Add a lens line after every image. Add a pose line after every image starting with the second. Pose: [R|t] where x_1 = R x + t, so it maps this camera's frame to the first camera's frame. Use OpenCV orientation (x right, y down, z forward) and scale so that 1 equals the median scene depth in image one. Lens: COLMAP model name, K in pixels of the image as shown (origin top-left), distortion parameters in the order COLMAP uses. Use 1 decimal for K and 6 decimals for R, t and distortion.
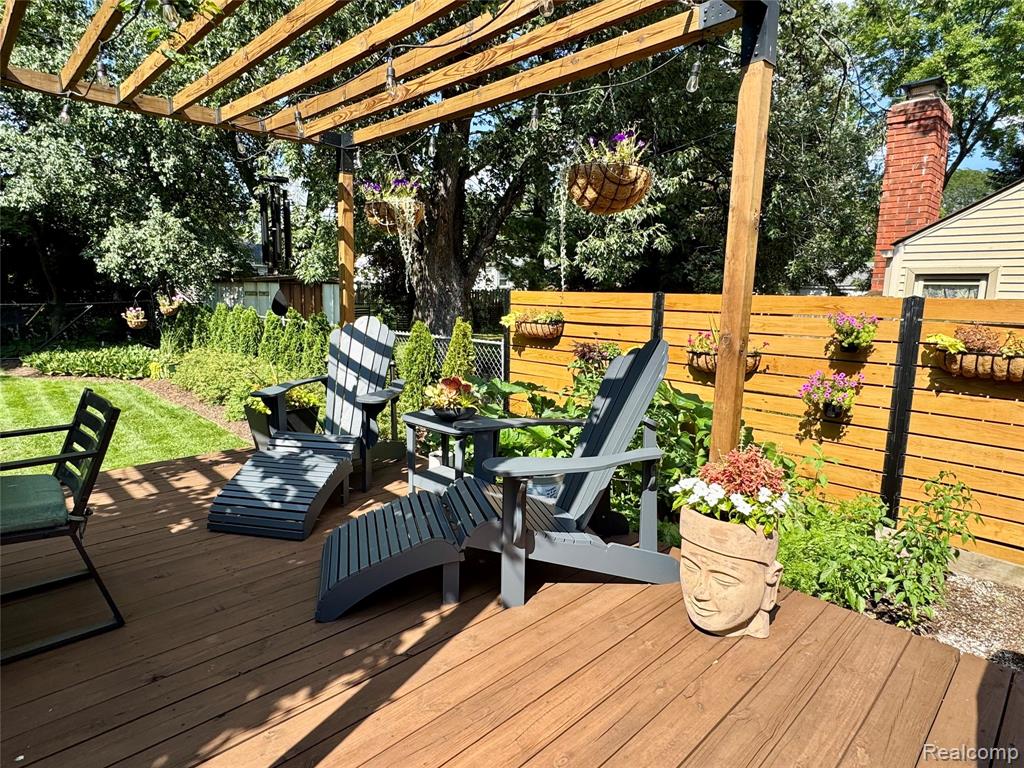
lens RADIAL K [[561.6, 0, 515.2], [0, 561.6, 382.2], [0, 0, 1]] dist [0.011531, 0.003567]
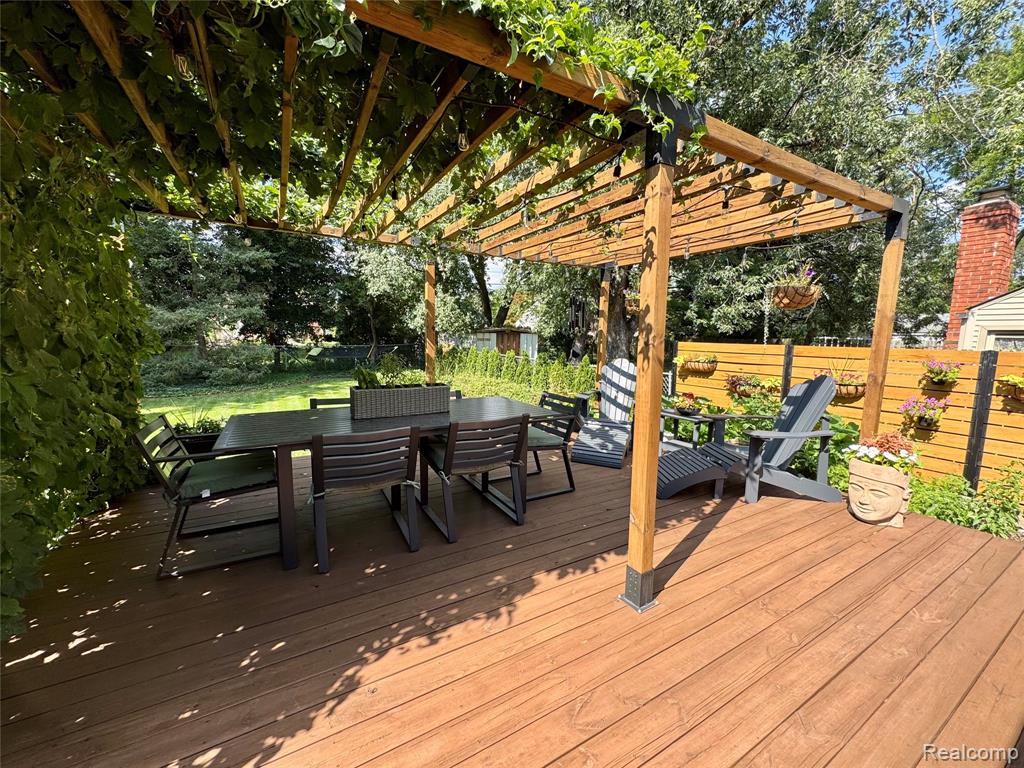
lens RADIAL K [[408.3, 0, 512.6], [0, 408.3, 384.4], [0, 0, 1]] dist [0.011731, -0.001014]
pose [[0.972822, 0.026411, -0.230045, -0.304517], [-0.034562, 0.998907, -0.031478, 0.023290], [0.228962, 0.038573, 0.972671, -0.401053]]
